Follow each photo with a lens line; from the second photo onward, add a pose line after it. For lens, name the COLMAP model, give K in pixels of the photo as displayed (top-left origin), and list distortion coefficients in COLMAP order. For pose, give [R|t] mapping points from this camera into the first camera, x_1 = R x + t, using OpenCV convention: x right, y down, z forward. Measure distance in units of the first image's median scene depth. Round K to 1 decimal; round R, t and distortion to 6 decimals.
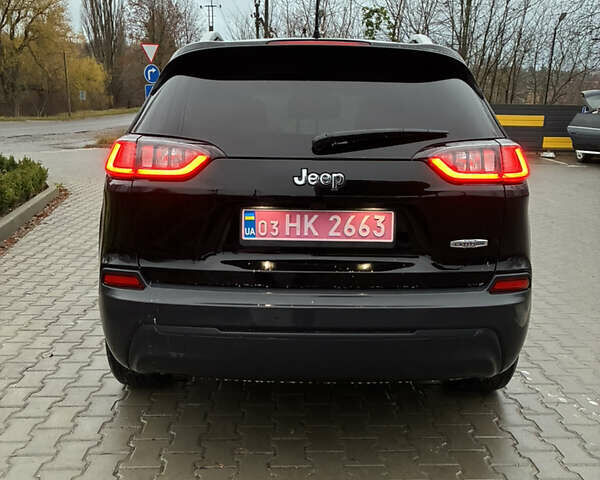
lens RADIAL K [[624.3, 0, 300.0], [0, 624.3, 240.5], [0, 0, 1]] dist [0.061894, -0.031266]
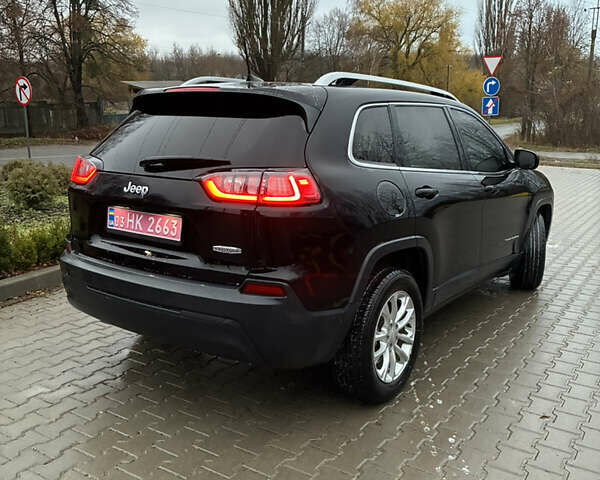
lens RADIAL K [[624.3, 0, 300.0], [0, 624.3, 240.5], [0, 0, 1]] dist [0.061894, -0.031266]
pose [[0.821494, 0.115338, -0.558430, 1.085713], [-0.123326, 0.992088, 0.023483, -0.060957], [0.556720, 0.049577, 0.829219, 0.044507]]
